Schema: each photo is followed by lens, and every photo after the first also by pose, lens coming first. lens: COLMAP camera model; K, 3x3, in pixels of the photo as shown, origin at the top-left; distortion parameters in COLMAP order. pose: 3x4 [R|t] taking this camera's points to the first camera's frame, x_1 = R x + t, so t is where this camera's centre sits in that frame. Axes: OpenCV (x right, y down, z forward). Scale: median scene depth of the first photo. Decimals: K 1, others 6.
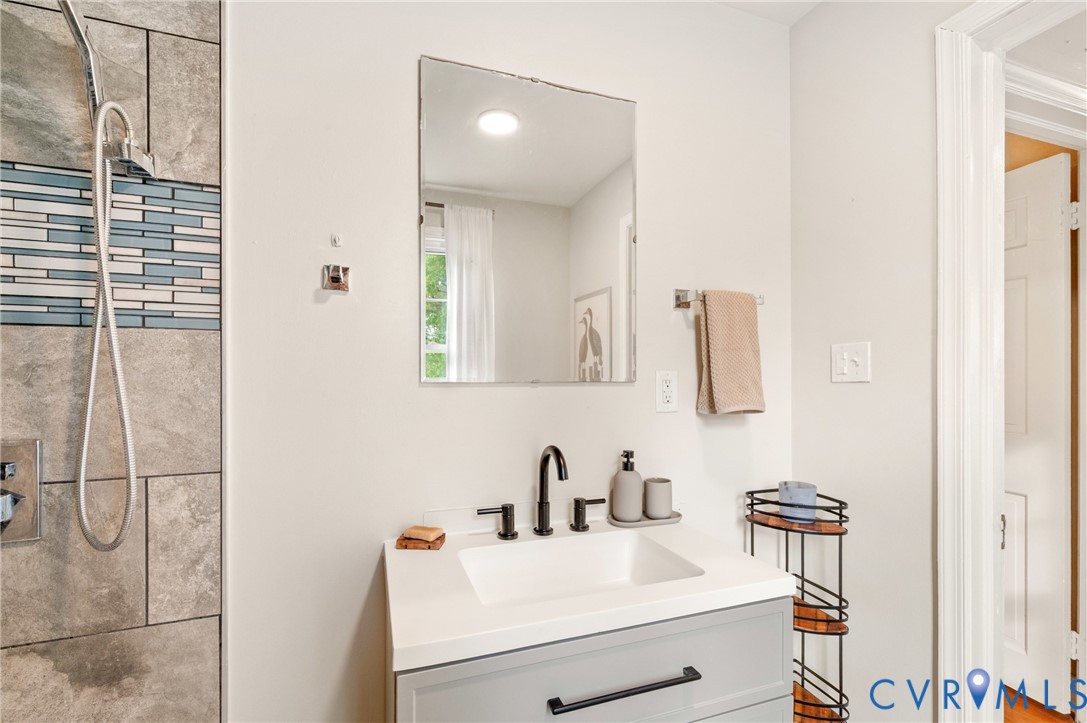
lens RADIAL K [[495.8, 0, 544.9], [0, 495.8, 366.3], [0, 0, 1]] dist [-0.002690, 0.000019]
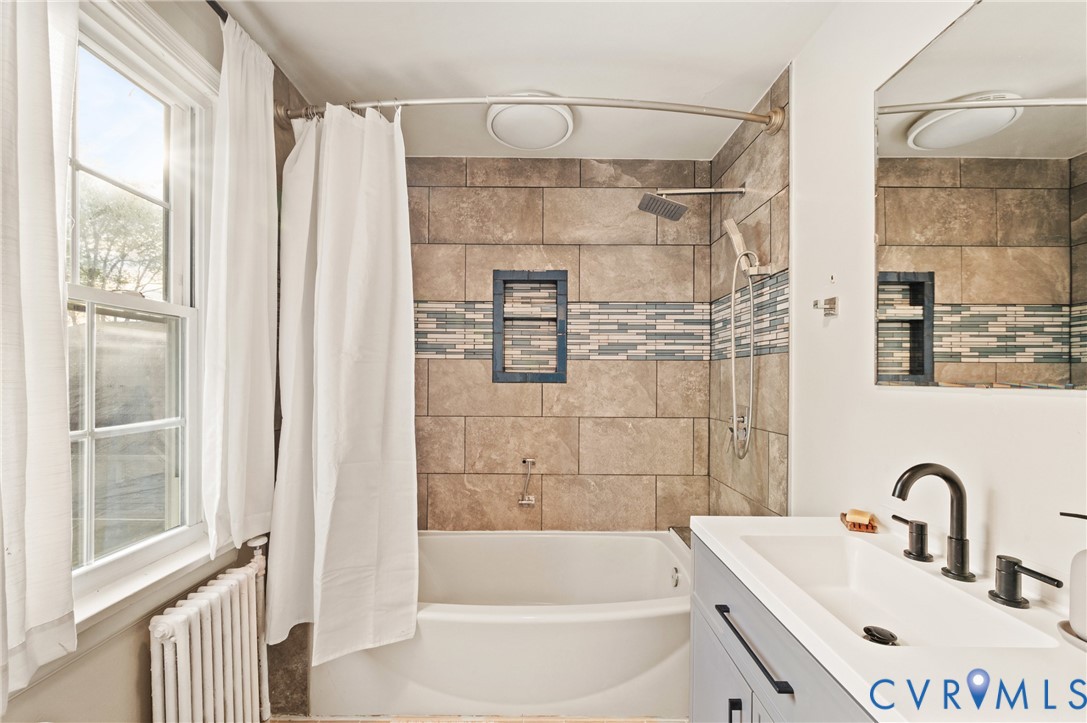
lens RADIAL K [[478.9, 0, 542.9], [0, 478.9, 369.7], [0, 0, 1]] dist [-0.001377, 0.000908]
pose [[-0.354906, -0.019103, -0.934707, 1.131110], [-0.001473, 0.999801, -0.019874, 0.020032], [0.934901, -0.005677, -0.354864, 0.758401]]
